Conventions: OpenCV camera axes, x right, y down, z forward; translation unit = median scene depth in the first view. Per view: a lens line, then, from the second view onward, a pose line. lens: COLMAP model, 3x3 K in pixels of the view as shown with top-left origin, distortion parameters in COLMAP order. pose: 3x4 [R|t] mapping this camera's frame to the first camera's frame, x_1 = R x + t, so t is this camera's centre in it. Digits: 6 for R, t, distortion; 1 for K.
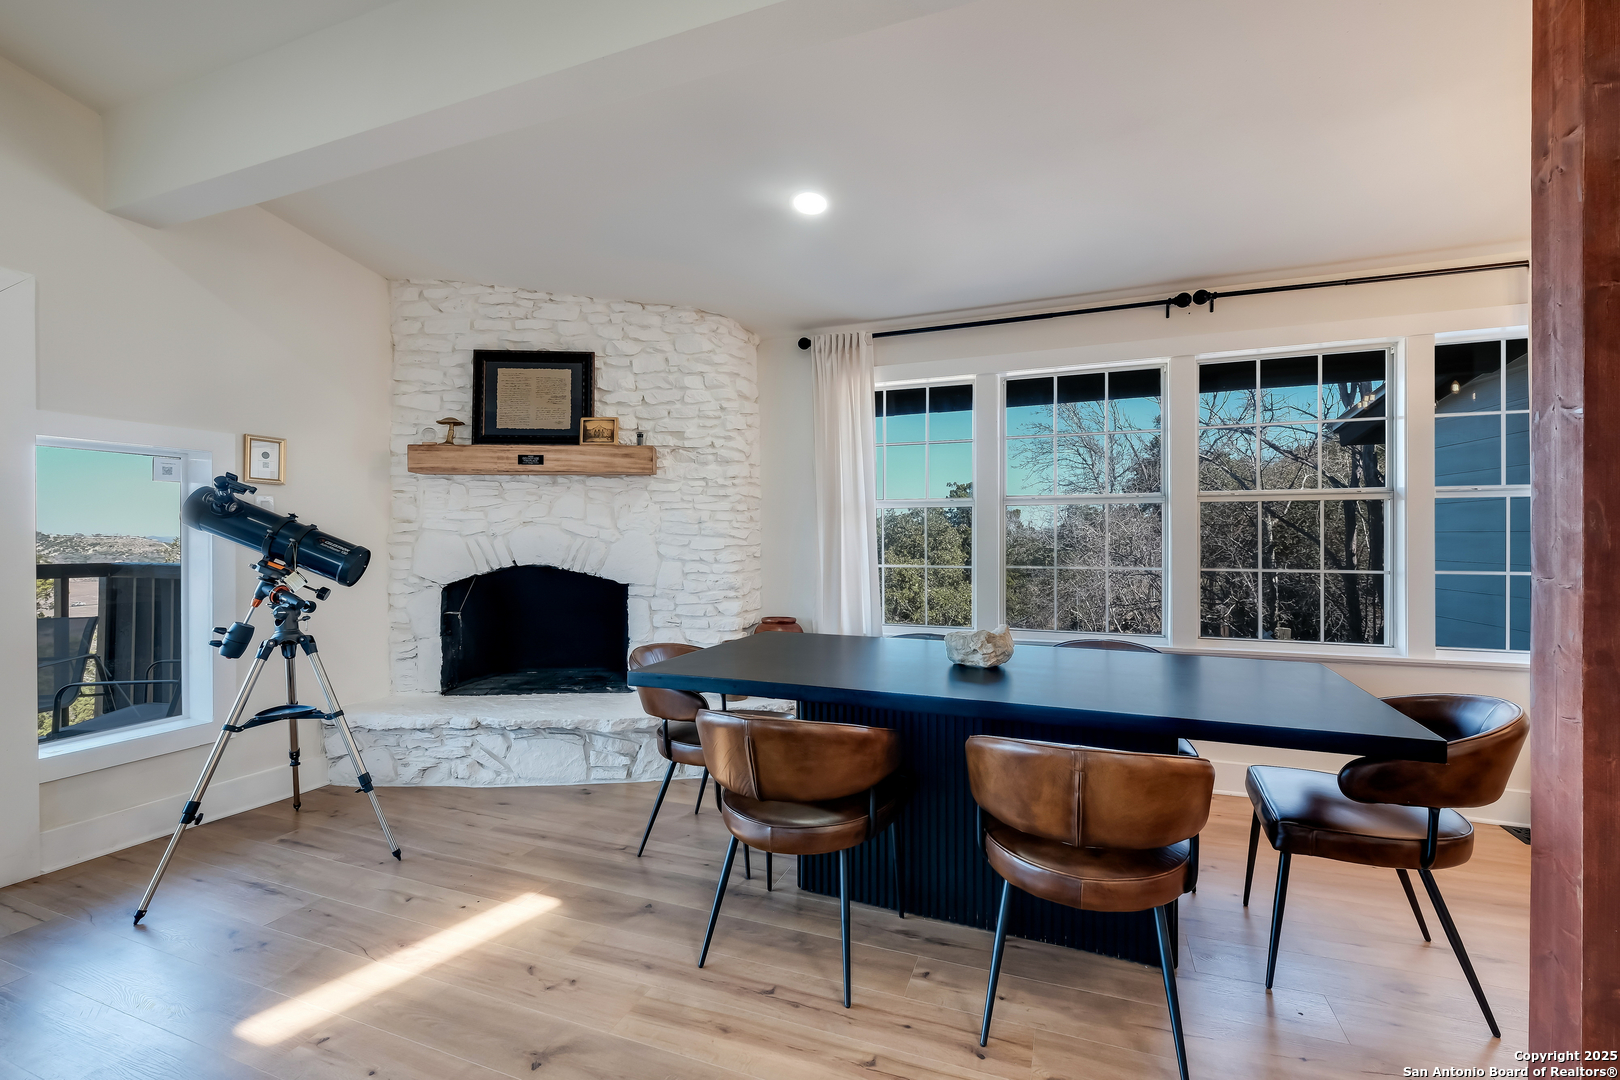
lens RADIAL K [[707.8, 0, 808.0], [0, 707.8, 542.3], [0, 0, 1]] dist [-0.004712, -0.000782]
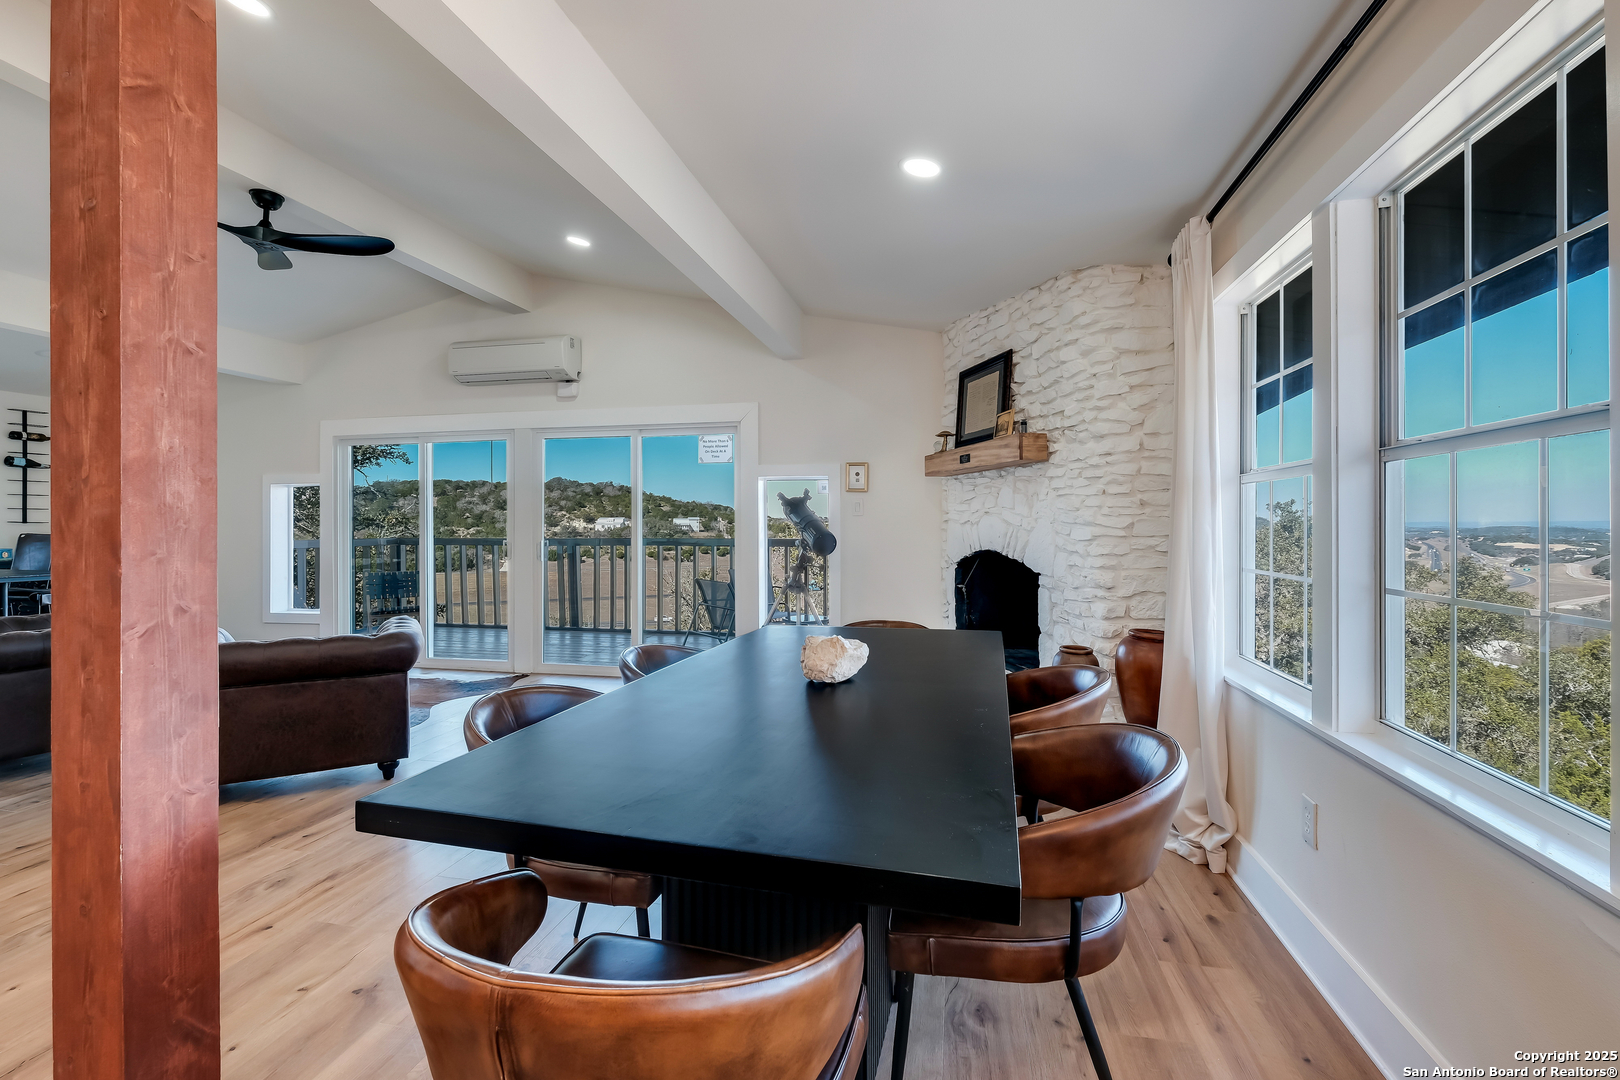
lens RADIAL K [[707.8, 0, 813.6], [0, 707.8, 522.8], [0, 0, 1]] dist [-0.004712, -0.000782]
pose [[0.171030, -0.000902, -0.985265, 0.678411], [-0.003635, 0.999992, -0.001547, -0.008841], [0.985259, 0.003846, 0.171025, 0.534743]]
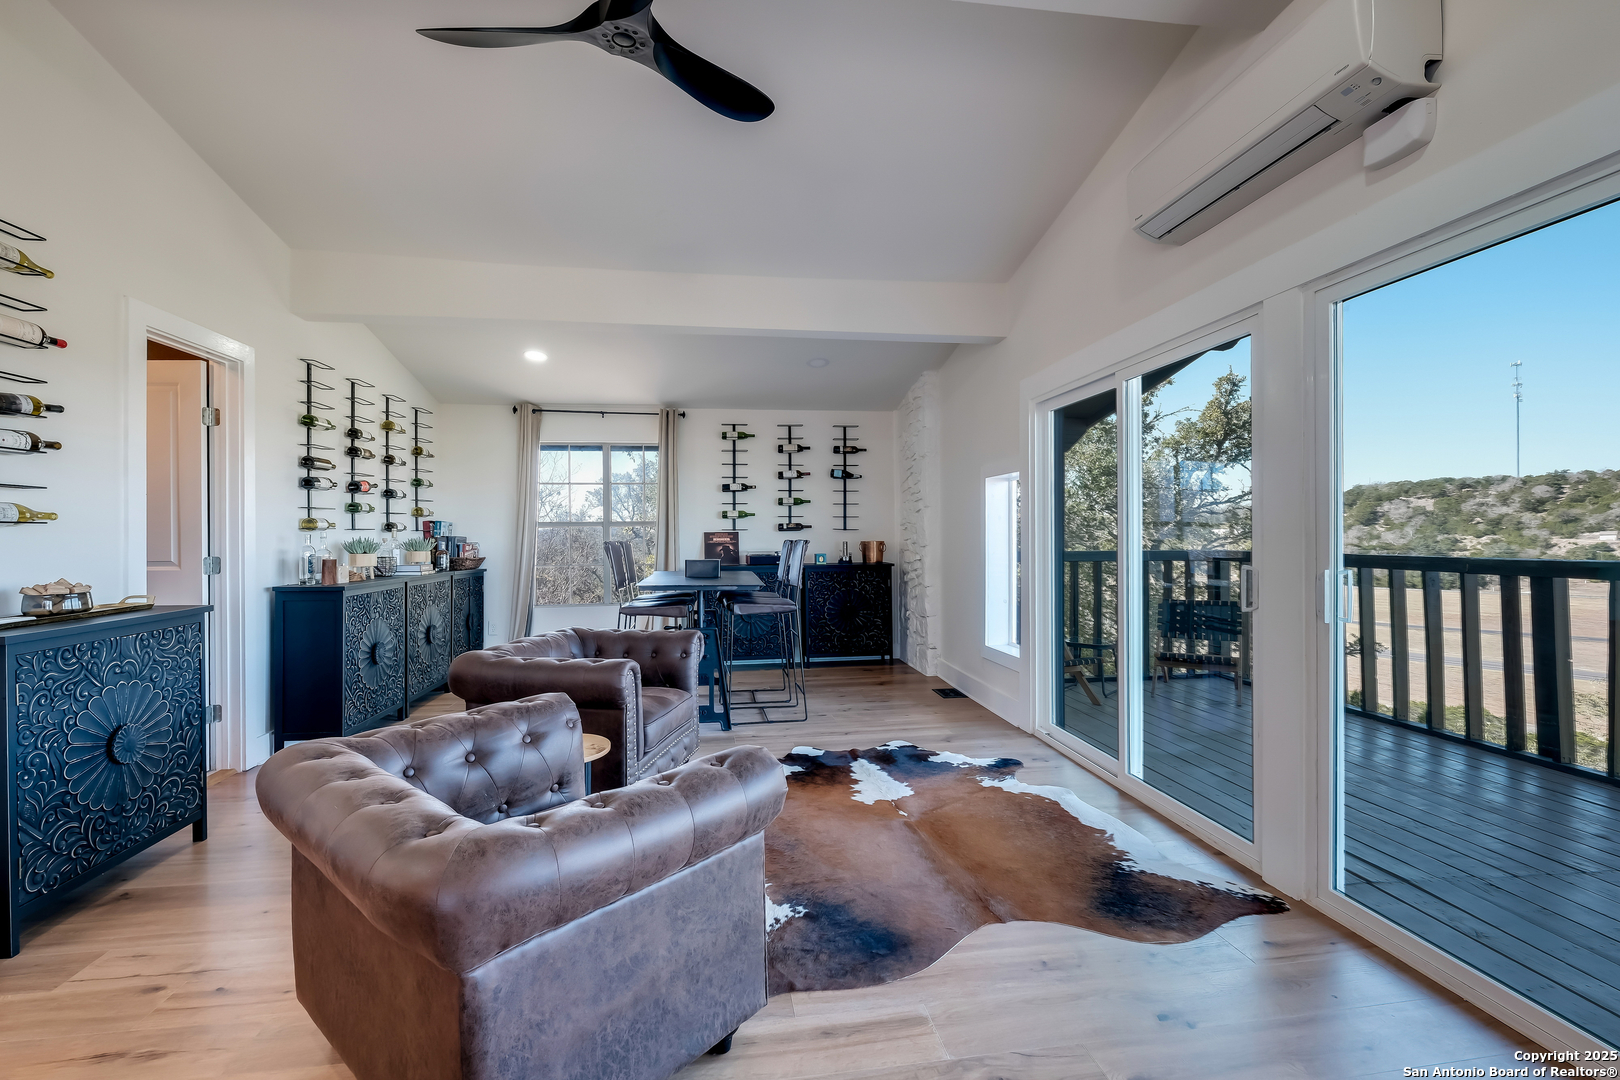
lens RADIAL K [[707.8, 0, 811.1], [0, 707.8, 533.0], [0, 0, 1]] dist [-0.004712, -0.000782]
pose [[-0.865681, 0.002879, -0.500588, -0.261232], [0.001157, 0.999992, 0.003750, -0.003446], [0.500595, 0.002667, -0.865677, 0.508401]]
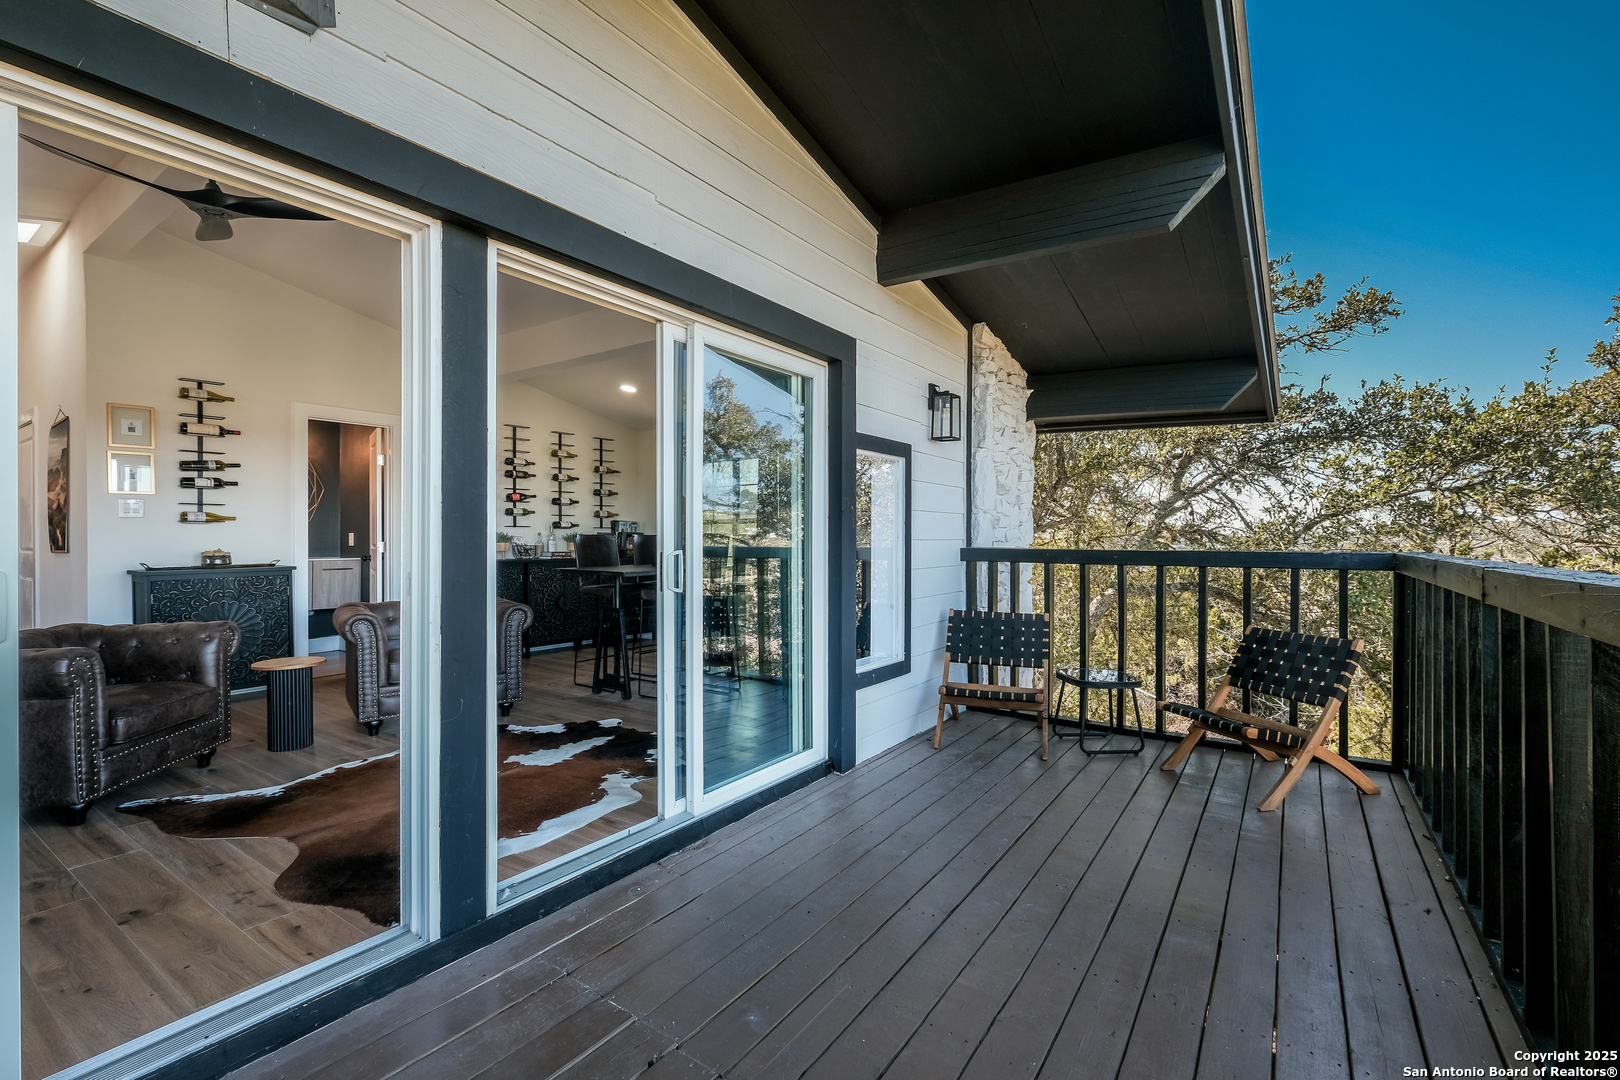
lens RADIAL K [[708.7, 0, 811.6], [0, 708.7, 541.1], [0, 0, 1]] dist [-0.004740, -0.000678]
pose [[-0.975575, 0.000962, 0.219664, -1.330476], [0.002850, 0.999962, 0.008277, 0.017323], [-0.219648, 0.008701, -0.975540, 0.649470]]
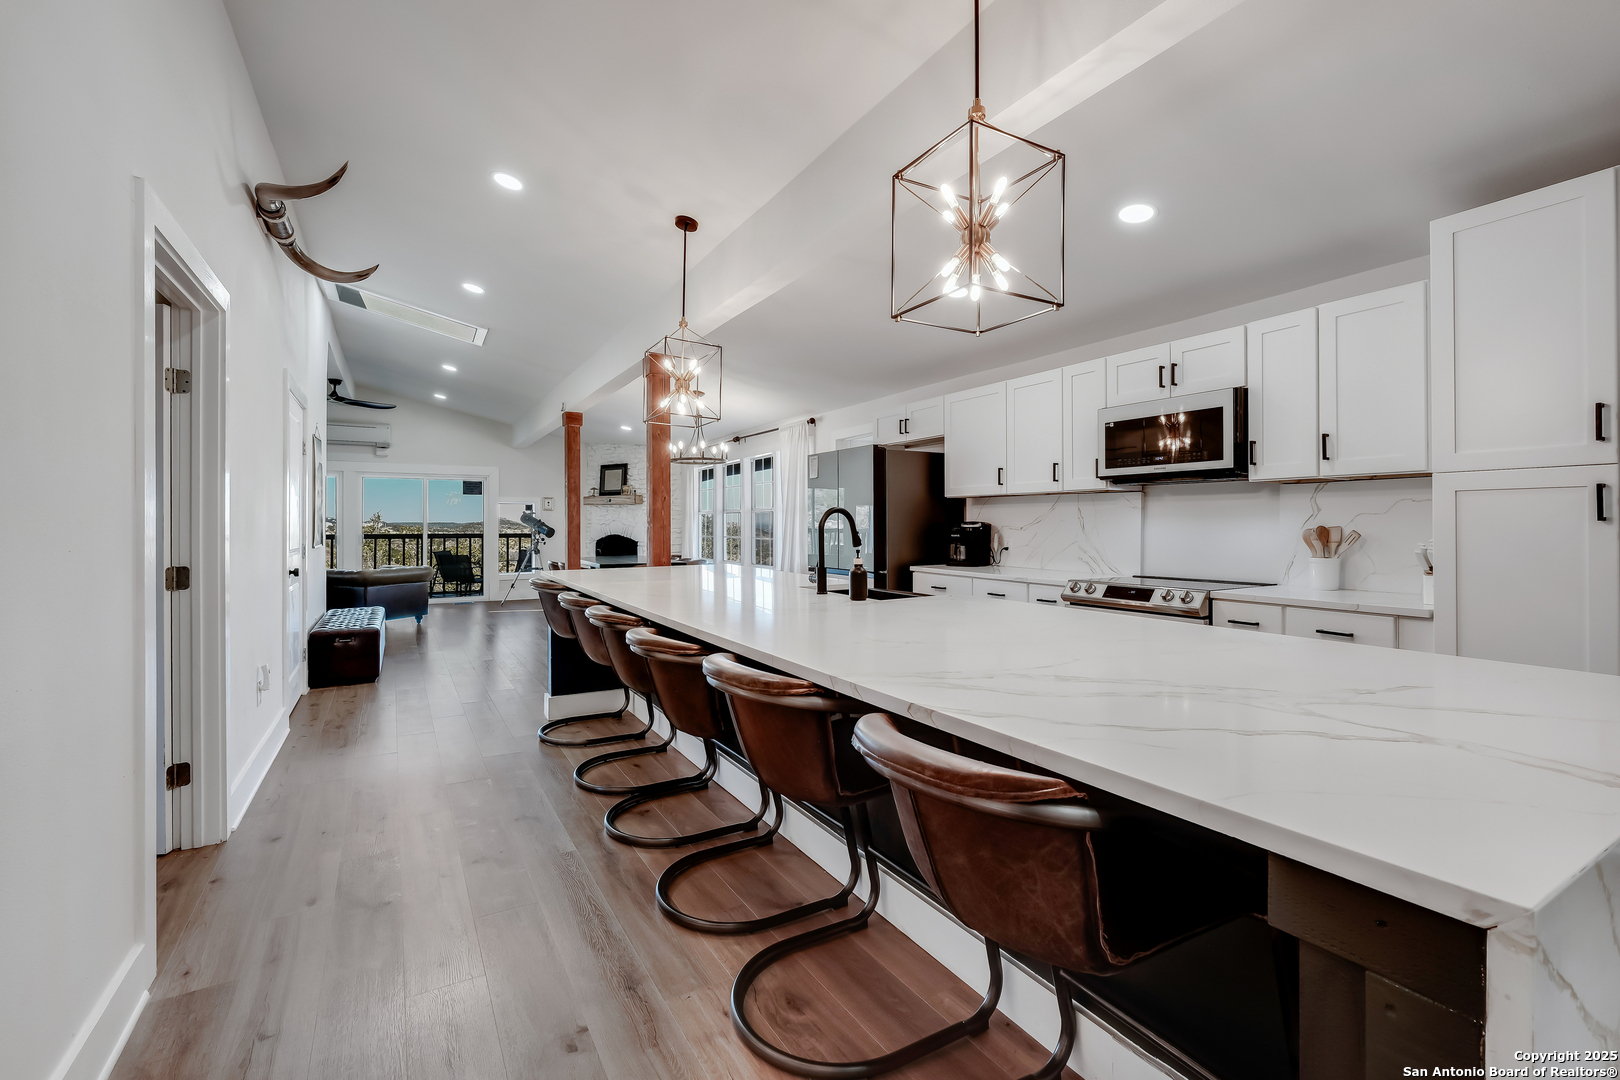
lens RADIAL K [[707.8, 0, 810.8], [0, 707.8, 527.3], [0, 0, 1]] dist [-0.004712, -0.000782]
pose [[0.791467, 0.000547, -0.611212, 2.138400], [-0.002822, 0.999992, -0.002759, 0.007431], [0.611206, 0.003908, 0.791462, -0.889780]]
